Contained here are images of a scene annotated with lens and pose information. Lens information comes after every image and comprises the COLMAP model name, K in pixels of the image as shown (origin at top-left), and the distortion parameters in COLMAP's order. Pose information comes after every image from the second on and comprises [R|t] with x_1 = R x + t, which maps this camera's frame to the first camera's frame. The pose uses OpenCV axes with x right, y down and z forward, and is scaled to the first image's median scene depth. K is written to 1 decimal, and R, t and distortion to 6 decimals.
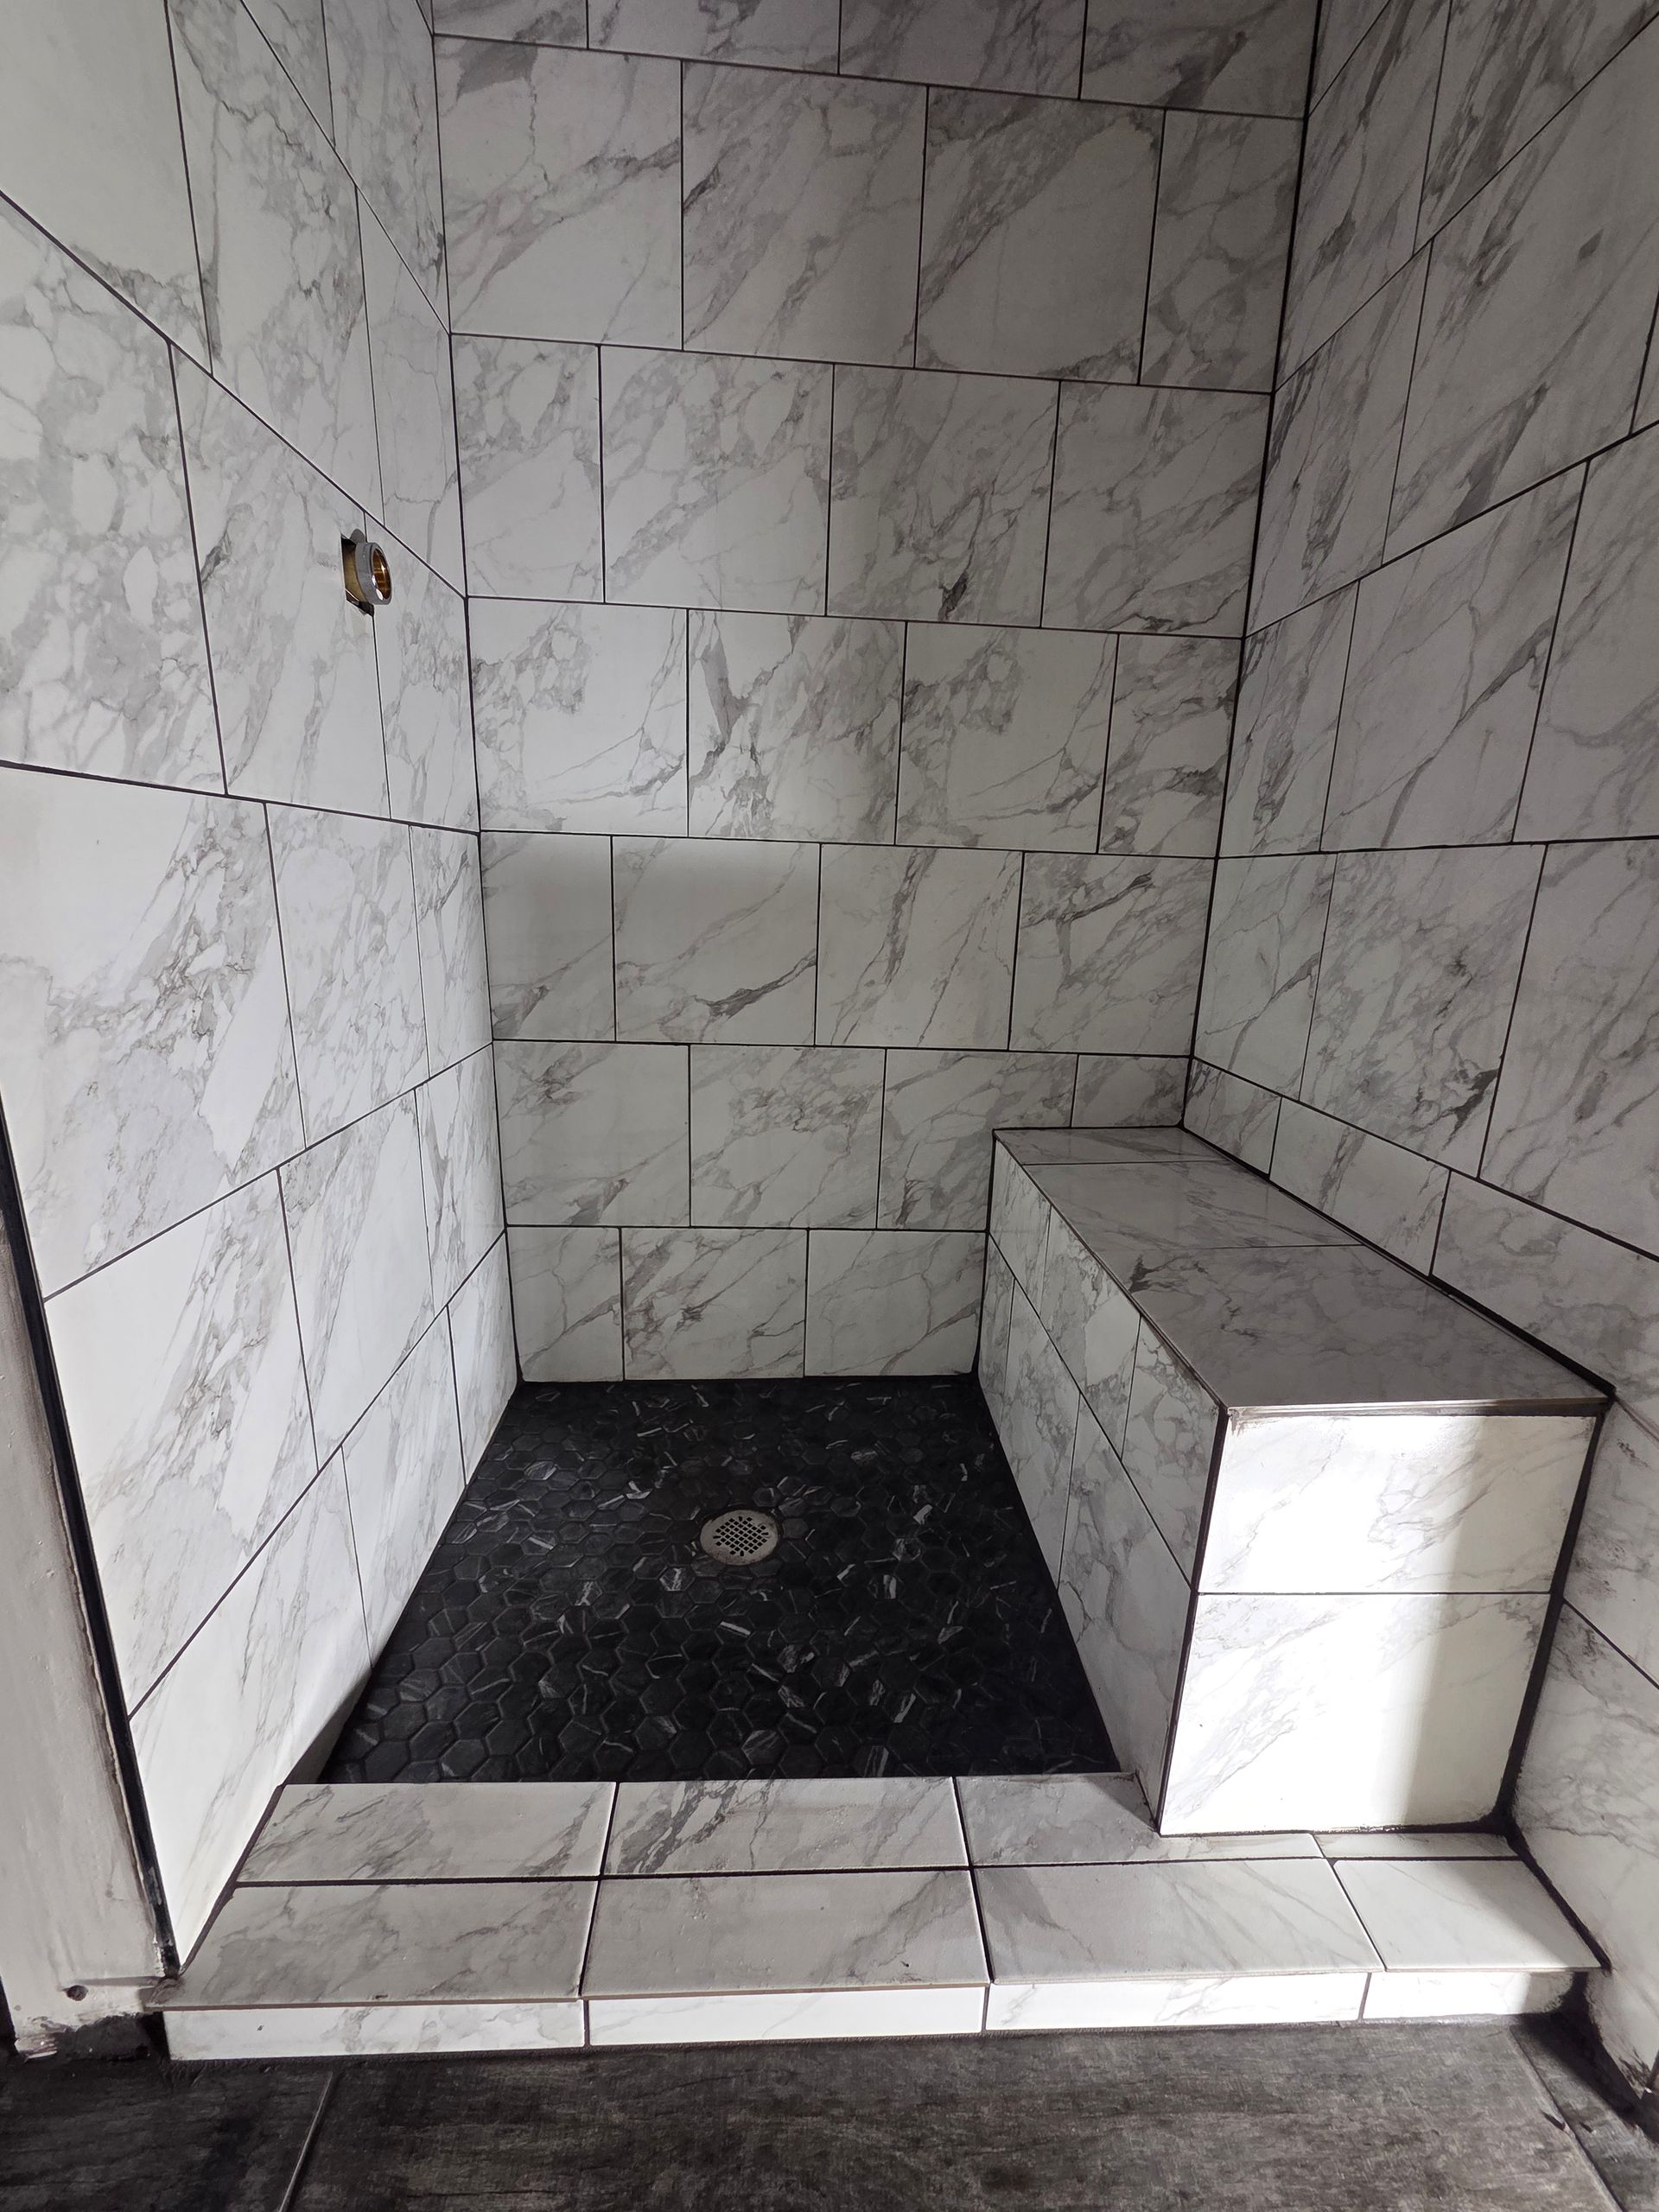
lens RADIAL K [[911.8, 0, 827.5], [0, 911.8, 1103.9], [0, 0, 1]] dist [0.005791, -0.001079]
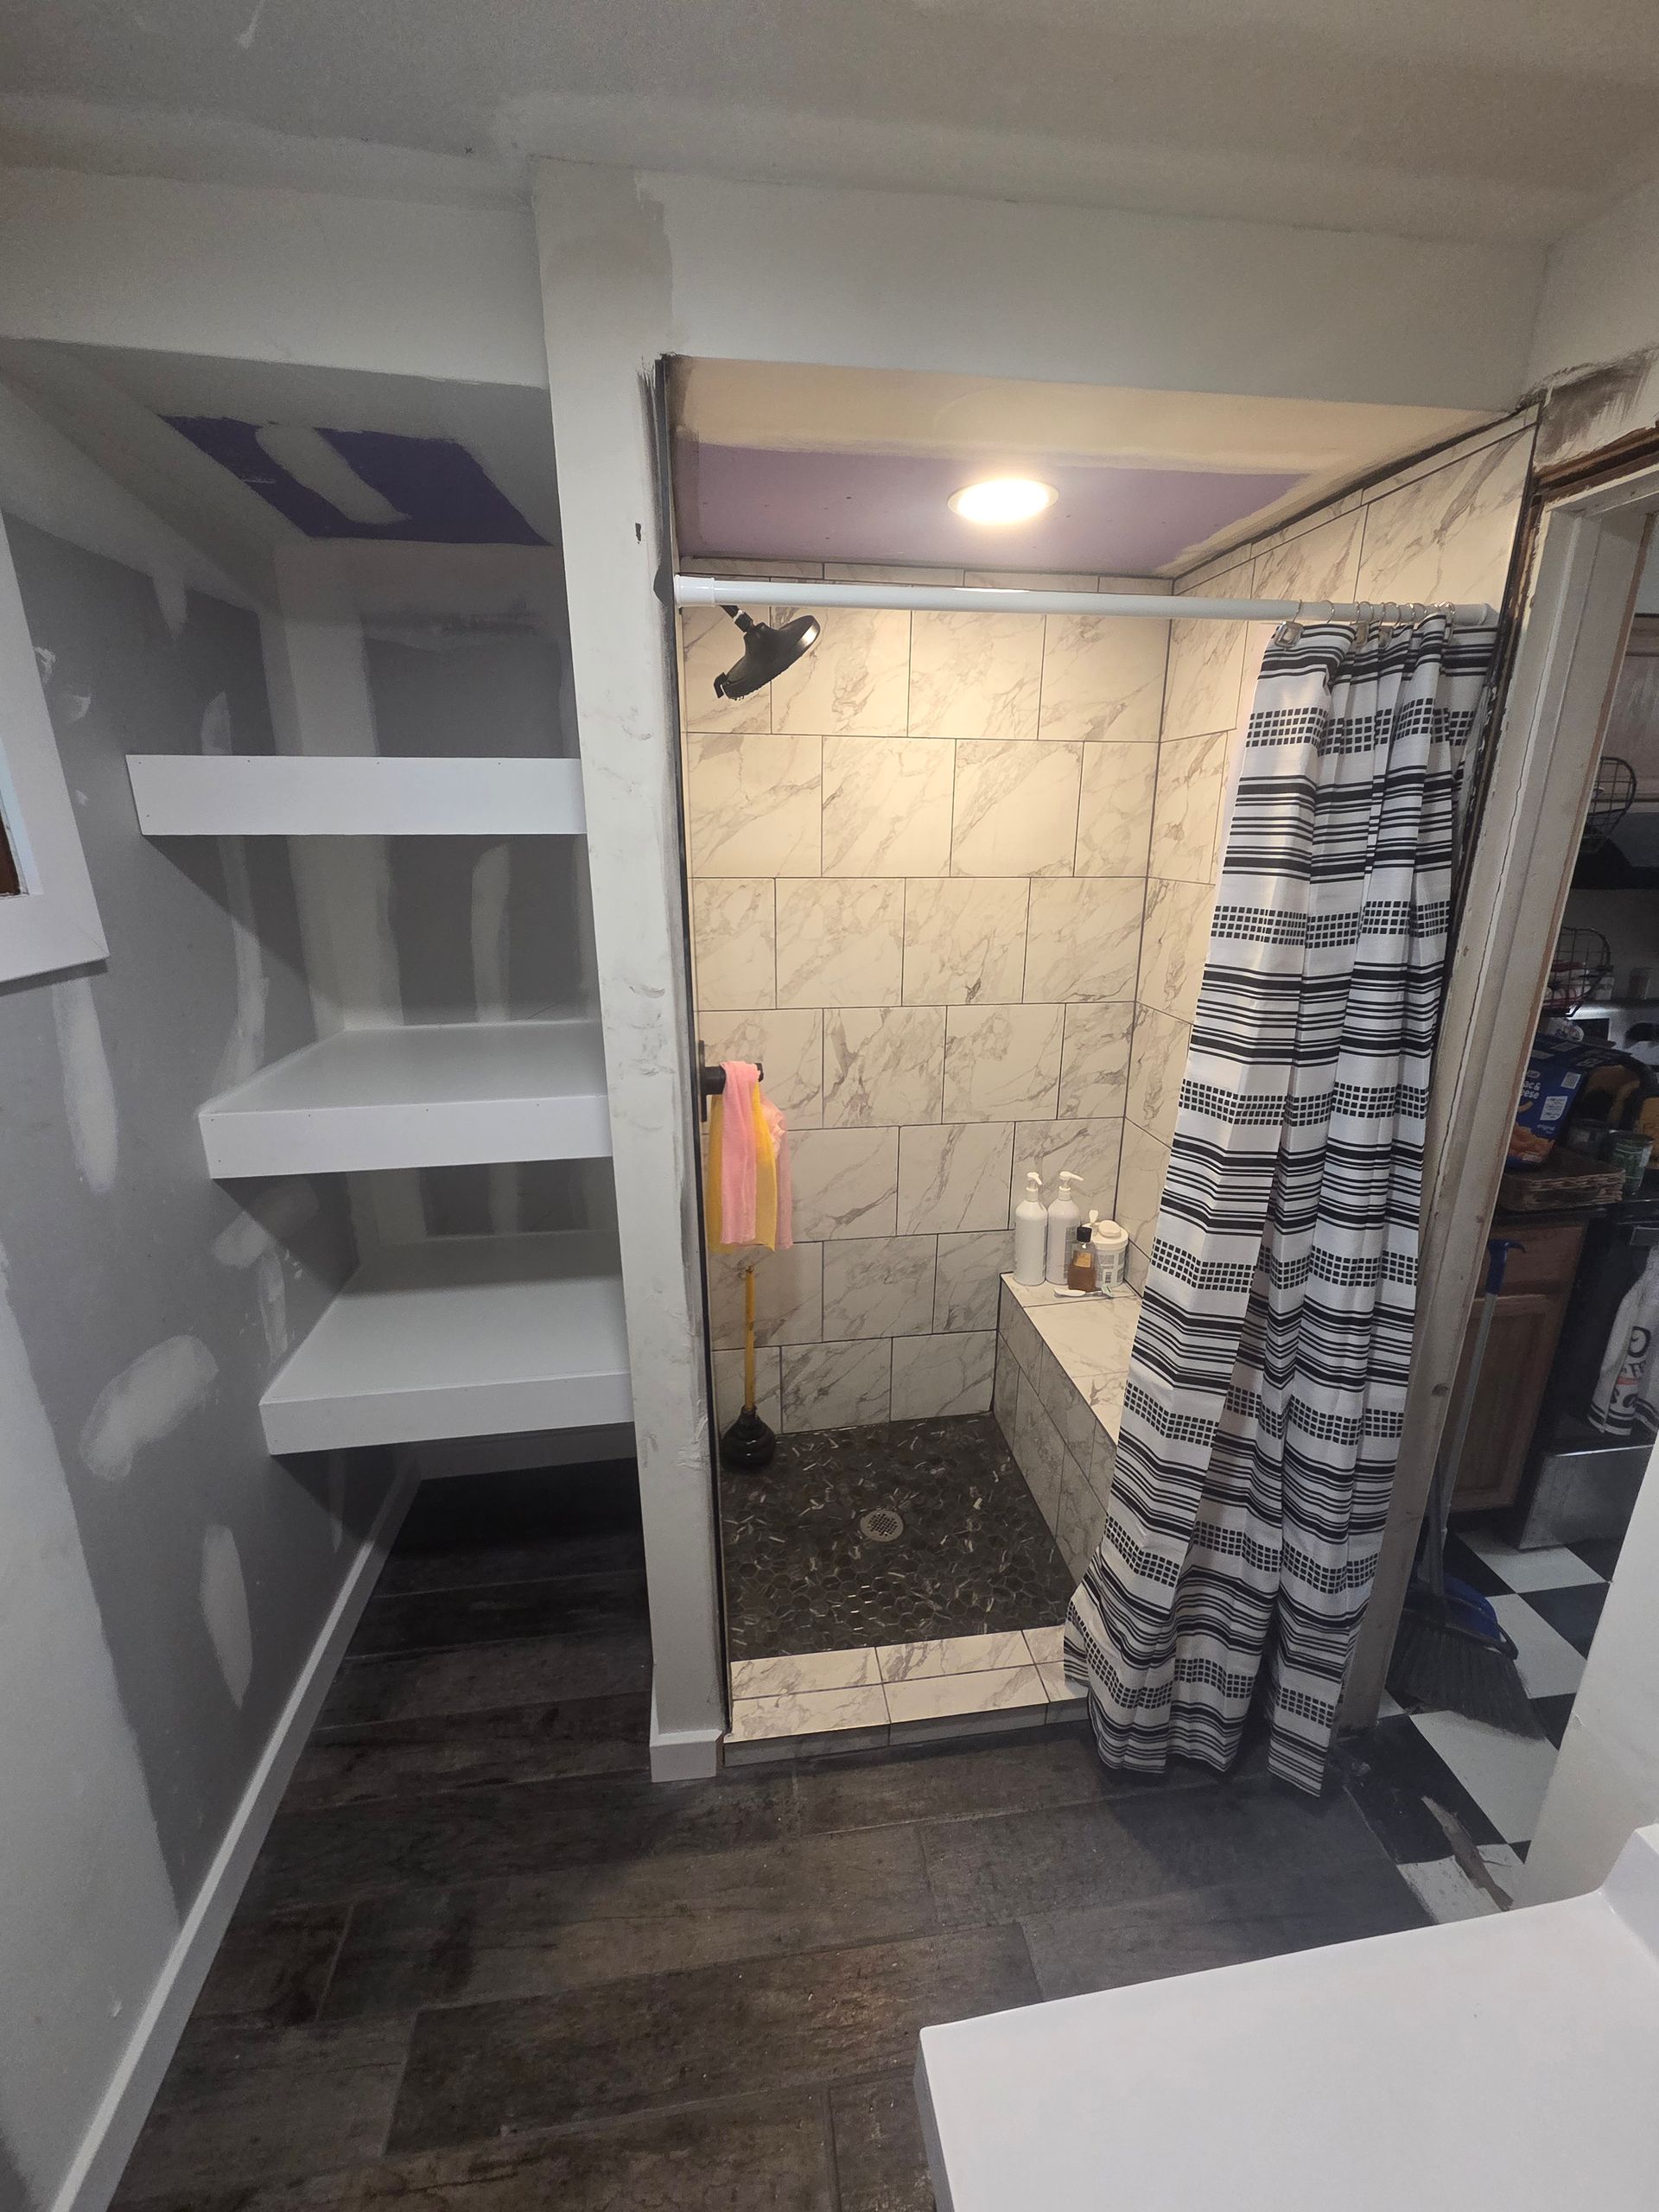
lens RADIAL K [[911.8, 0, 830.2], [0, 911.8, 1106.4], [0, 0, 1]] dist [0.005791, -0.001079]
pose [[0.995296, -0.054438, 0.080145, -0.286367], [0.049223, 0.996627, 0.065667, -0.466134], [-0.083450, -0.061413, 0.994618, -0.724435]]
